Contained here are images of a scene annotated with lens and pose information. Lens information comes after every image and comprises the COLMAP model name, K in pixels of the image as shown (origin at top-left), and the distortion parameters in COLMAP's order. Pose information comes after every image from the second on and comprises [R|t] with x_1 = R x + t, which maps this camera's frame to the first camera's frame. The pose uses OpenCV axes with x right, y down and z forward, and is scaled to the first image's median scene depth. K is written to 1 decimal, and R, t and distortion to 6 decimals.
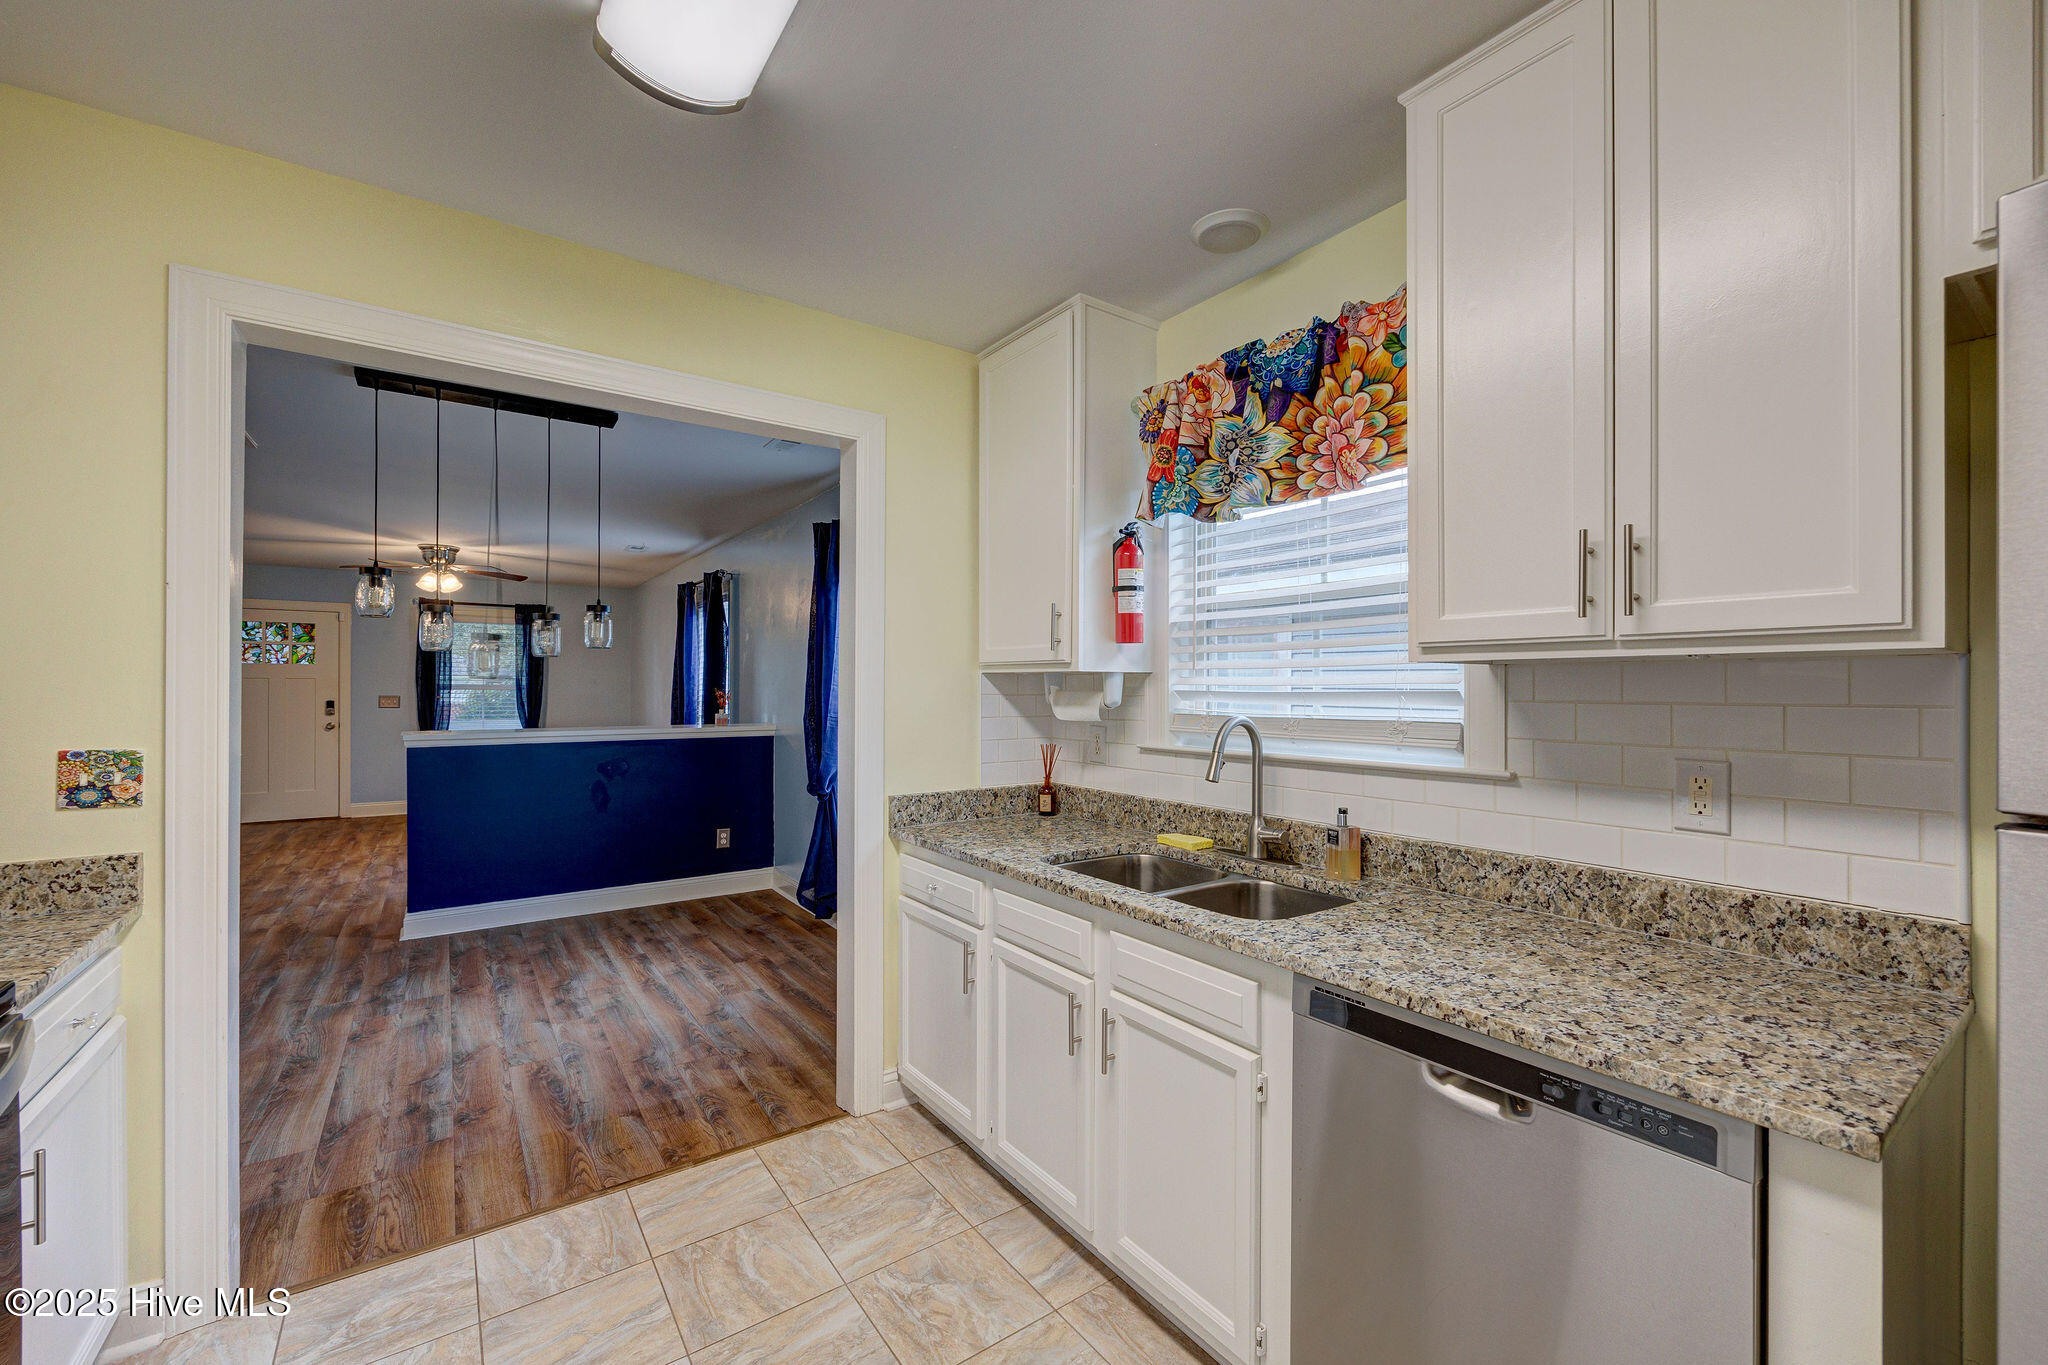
lens RADIAL K [[827.6, 0, 1032.6], [0, 827.6, 688.9], [0, 0, 1]] dist [-0.001274, 0.000031]
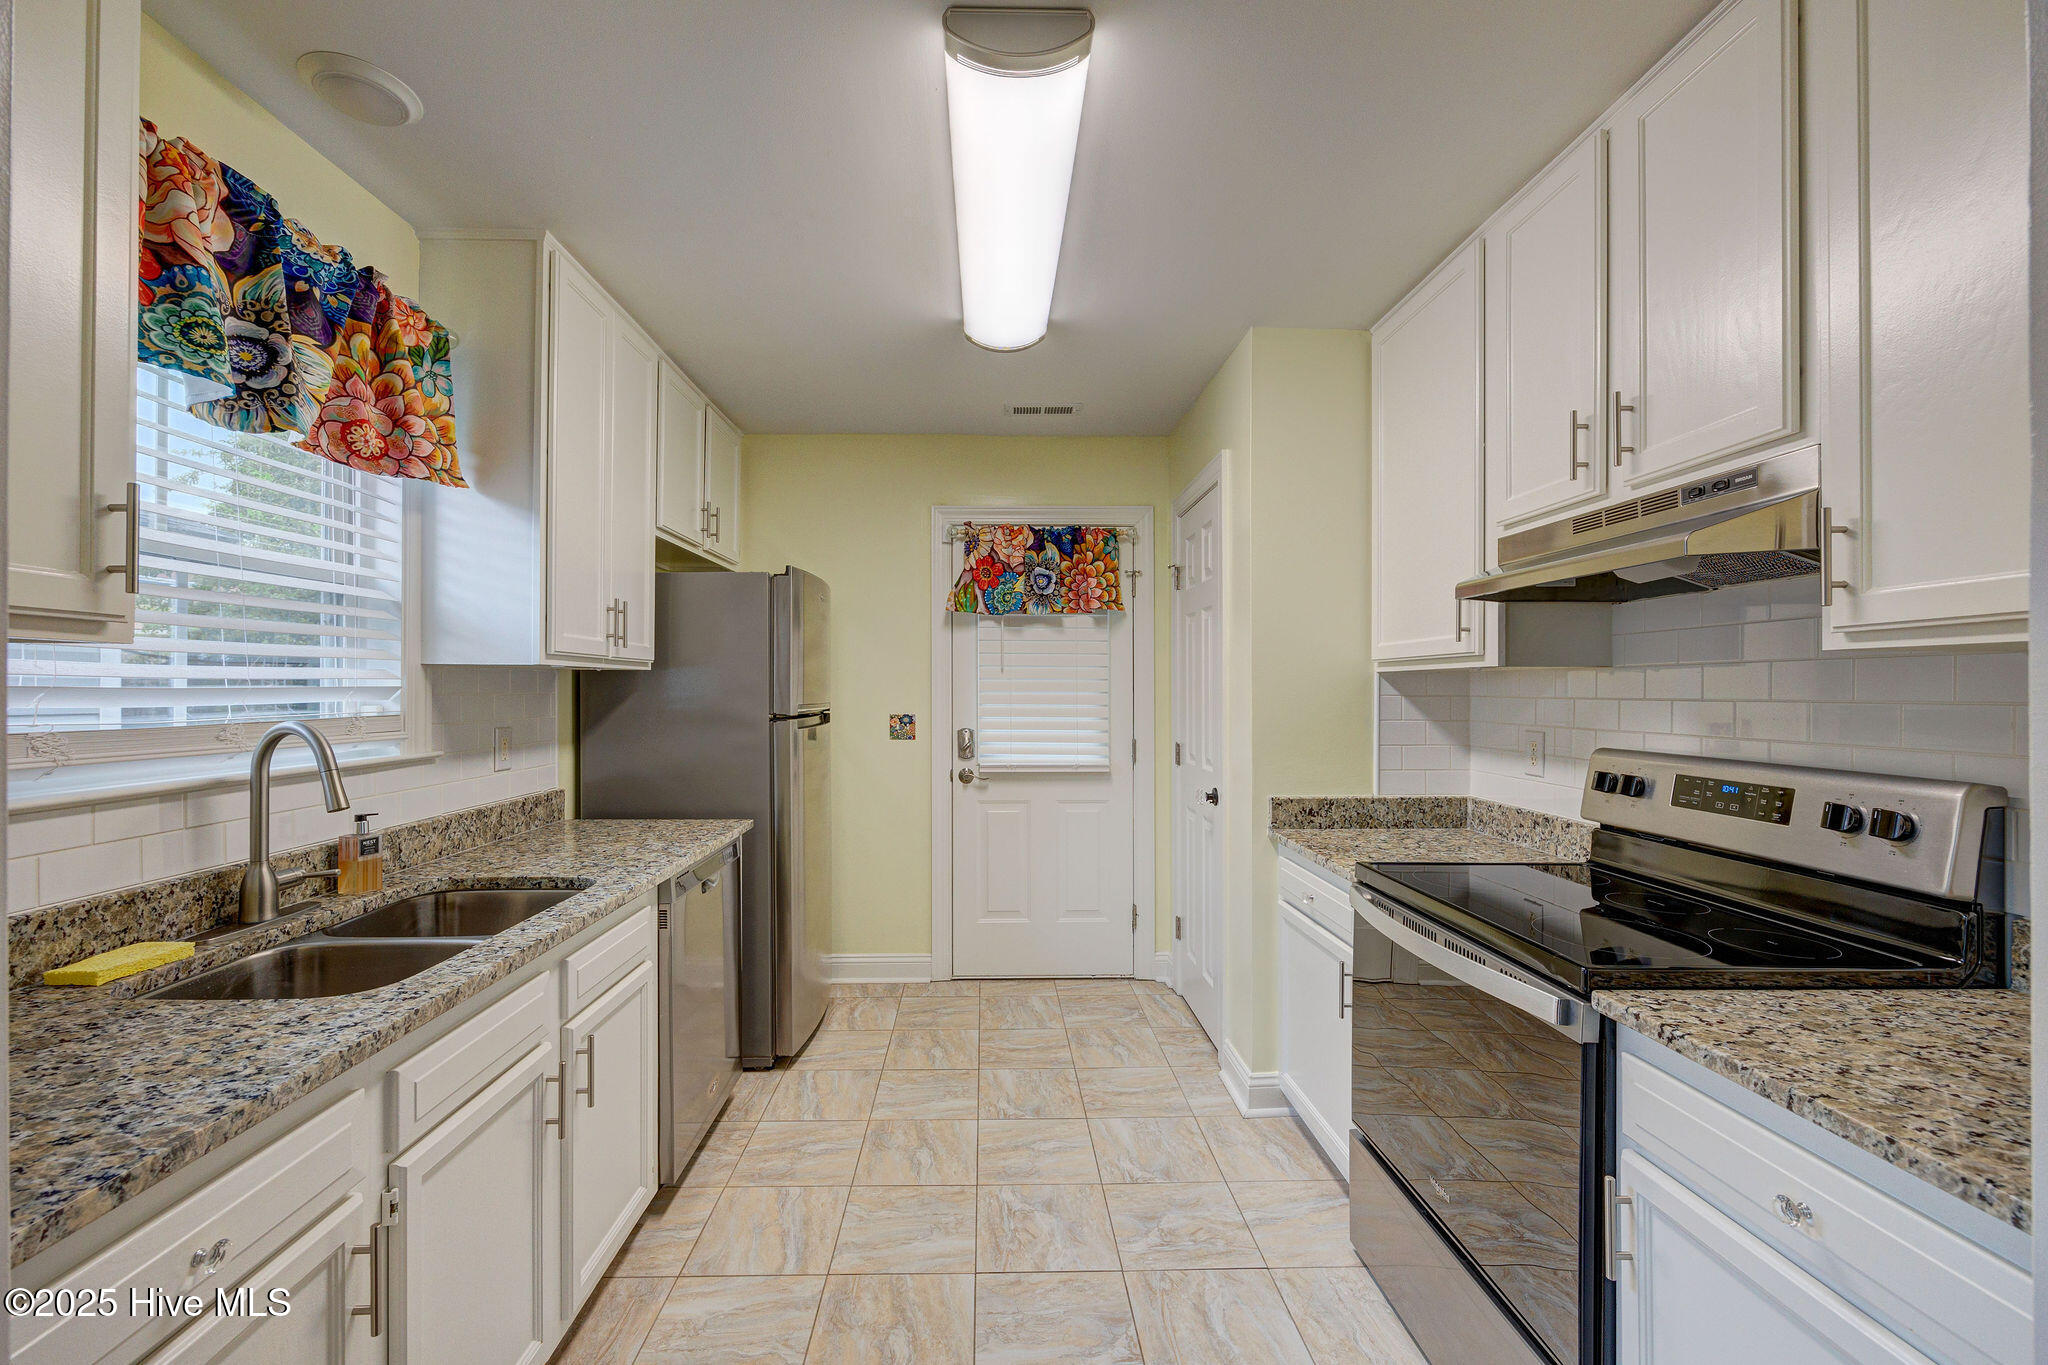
lens RADIAL K [[827.6, 0, 998.0], [0, 827.6, 689.0], [0, 0, 1]] dist [-0.001274, 0.000031]
pose [[-0.819481, -0.004624, 0.573087, -0.478142], [-0.004543, 0.999988, 0.001573, 0.000554], [-0.573088, -0.001314, -0.819493, 0.888967]]
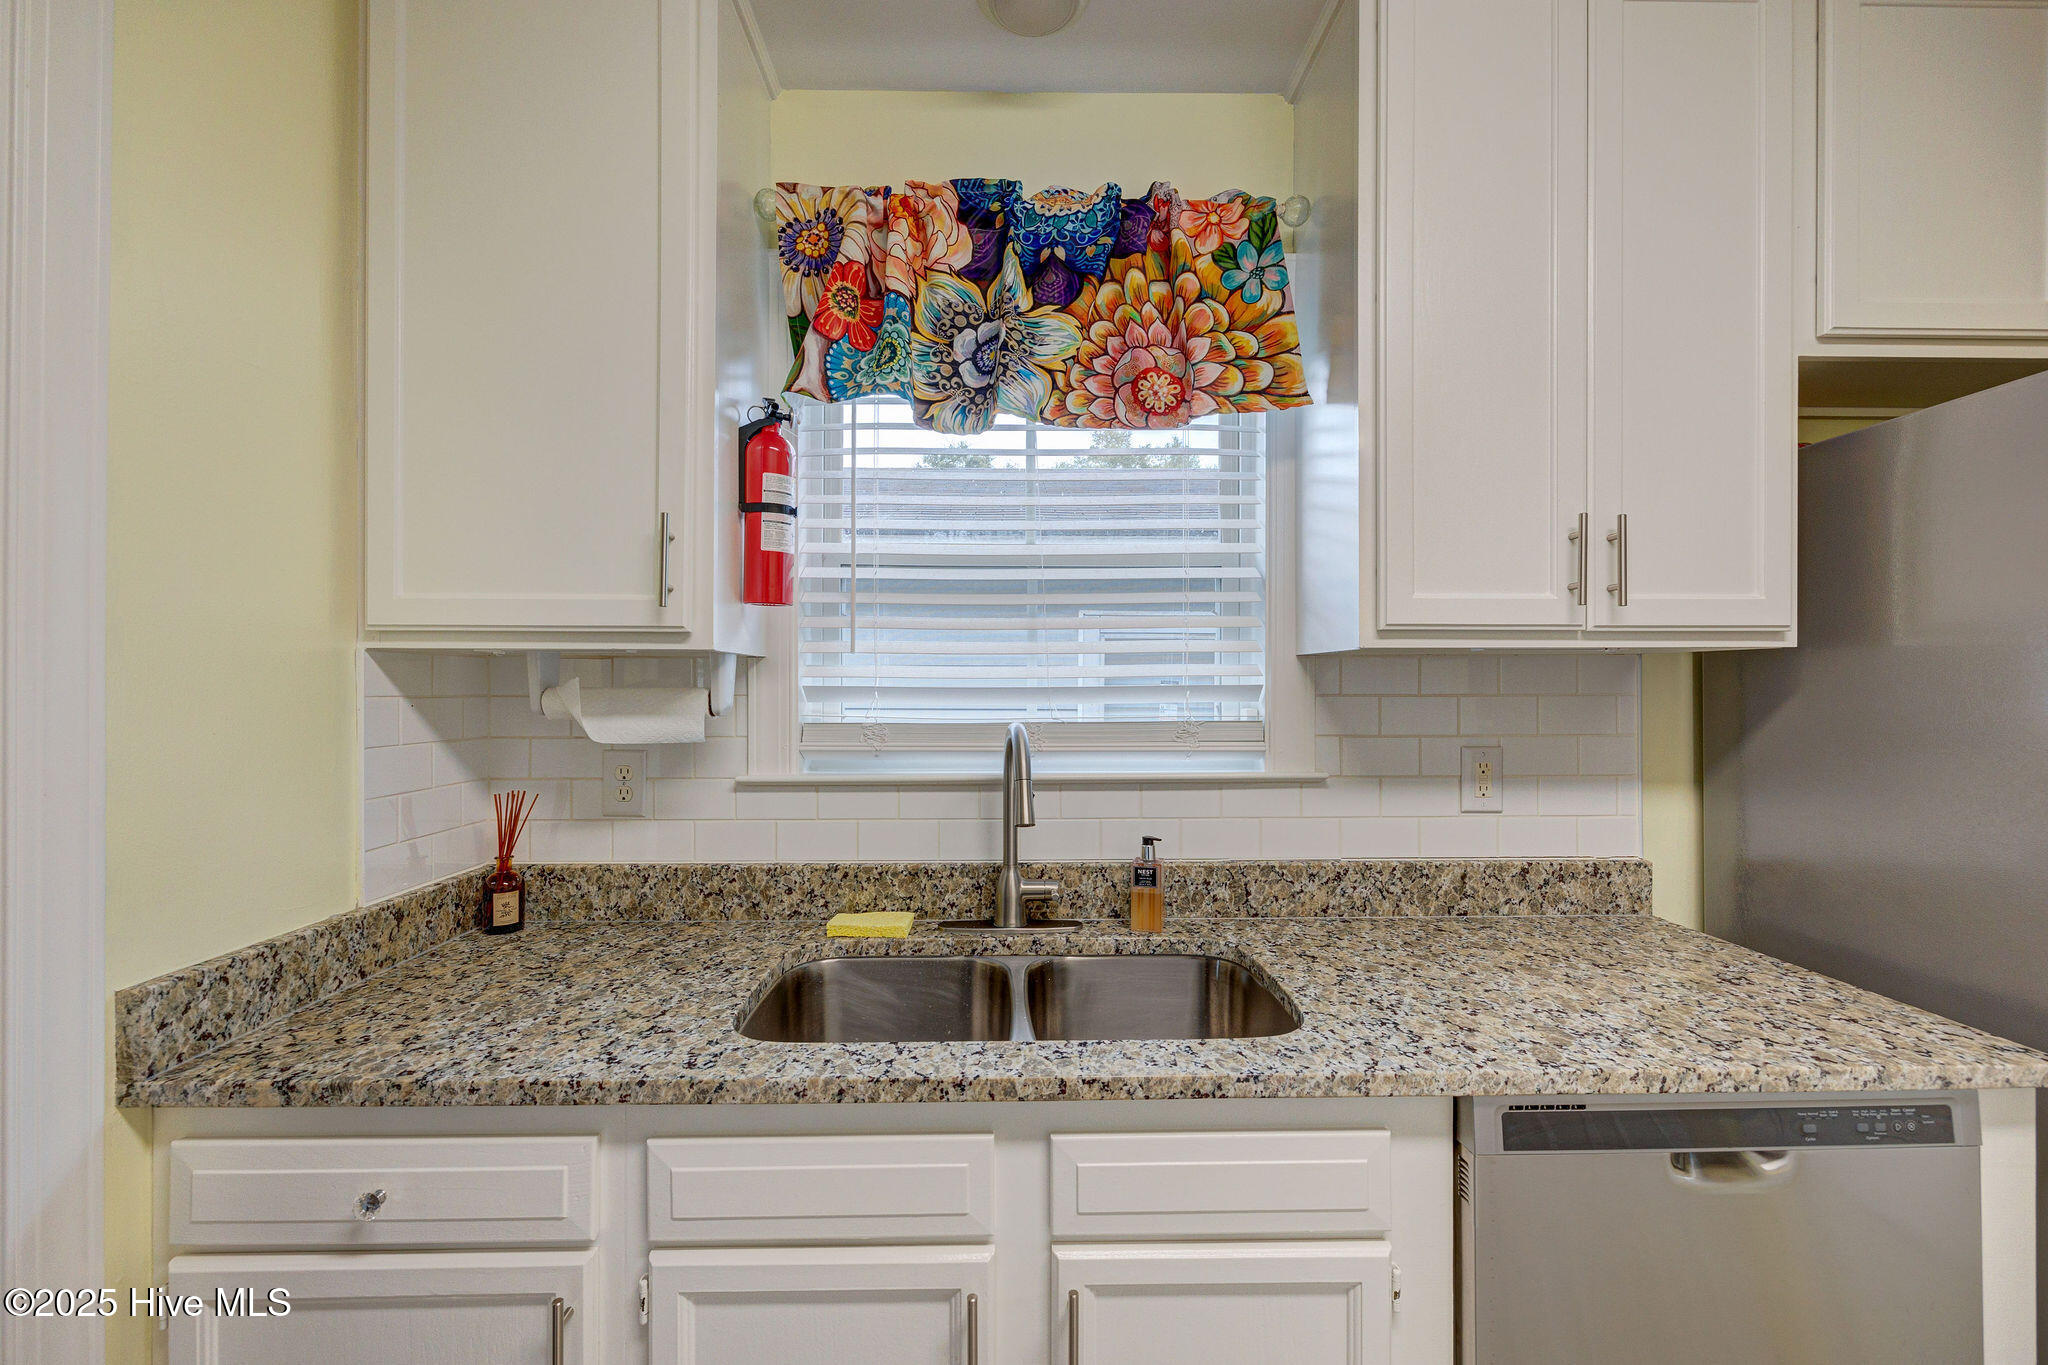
lens RADIAL K [[827.6, 0, 1017.2], [0, 827.6, 684.0], [0, 0, 1]] dist [-0.001274, 0.000031]
pose [[0.568846, -0.000508, 0.822444, -0.217143], [0.002765, 0.999995, -0.001294, 0.001550], [-0.822440, 0.003010, 0.568844, 0.437027]]
